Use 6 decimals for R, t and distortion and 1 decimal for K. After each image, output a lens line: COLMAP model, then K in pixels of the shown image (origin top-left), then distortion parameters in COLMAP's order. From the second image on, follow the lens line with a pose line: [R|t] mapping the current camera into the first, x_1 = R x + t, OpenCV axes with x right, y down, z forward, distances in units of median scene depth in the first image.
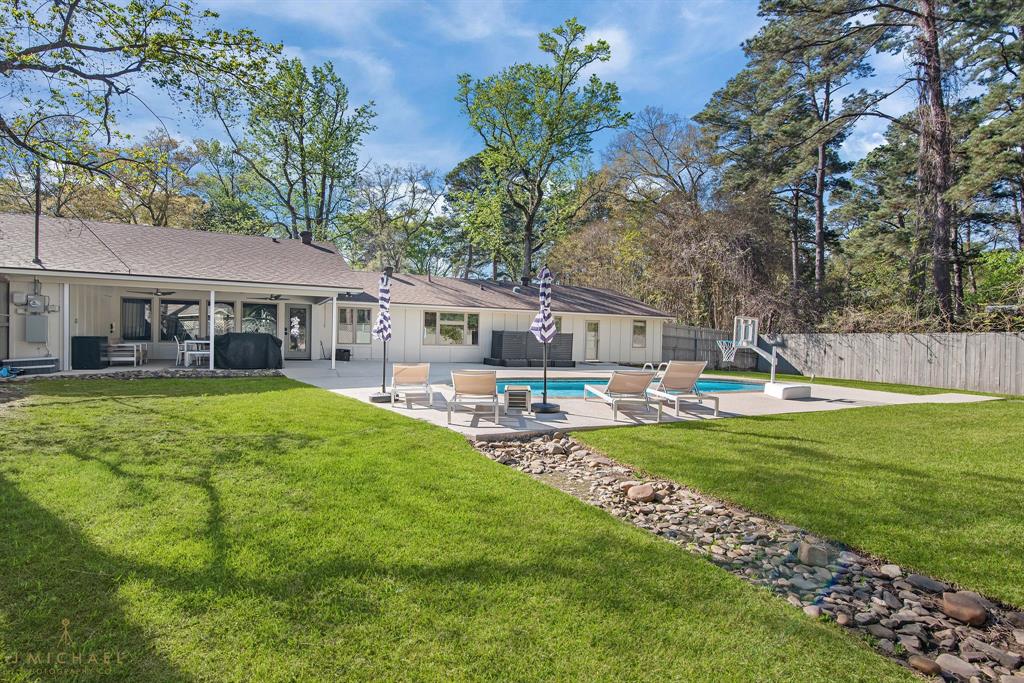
lens RADIAL K [[487.4, 0, 512.0], [0, 487.4, 341.5], [0, 0, 1]] dist [0.000159, 0.000011]
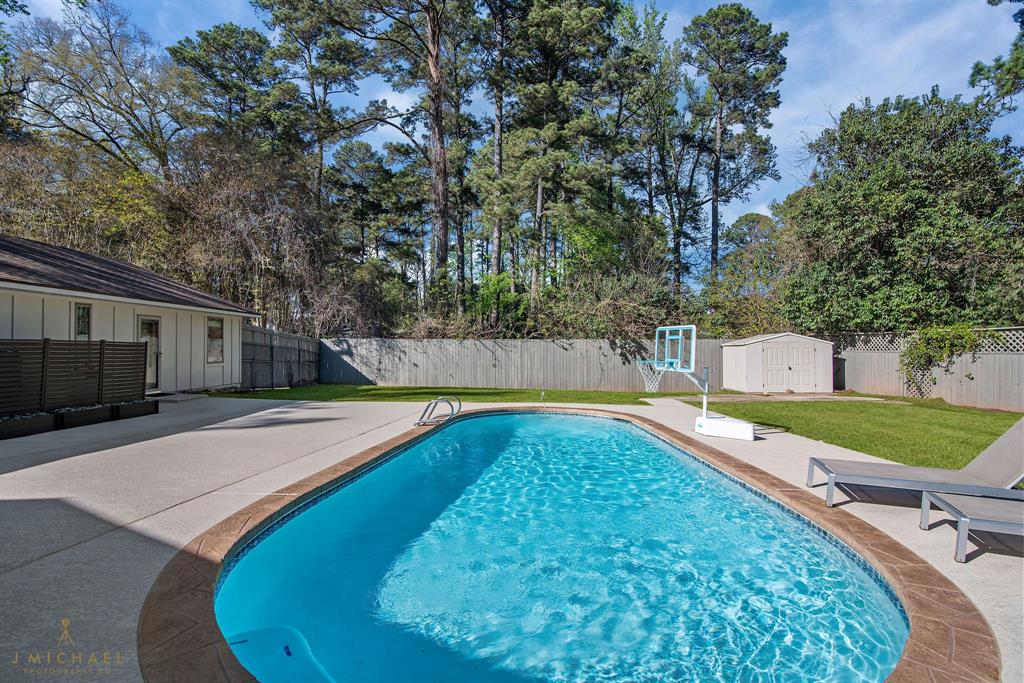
lens RADIAL K [[497.3, 0, 512.0], [0, 497.3, 341.5], [0, 0, 1]] dist [-0.000427, 0.000093]
pose [[0.482705, -0.004182, 0.875773, -0.095587], [0.006385, 0.999979, 0.001256, -0.011979], [-0.875760, 0.004986, 0.482722, 0.364363]]
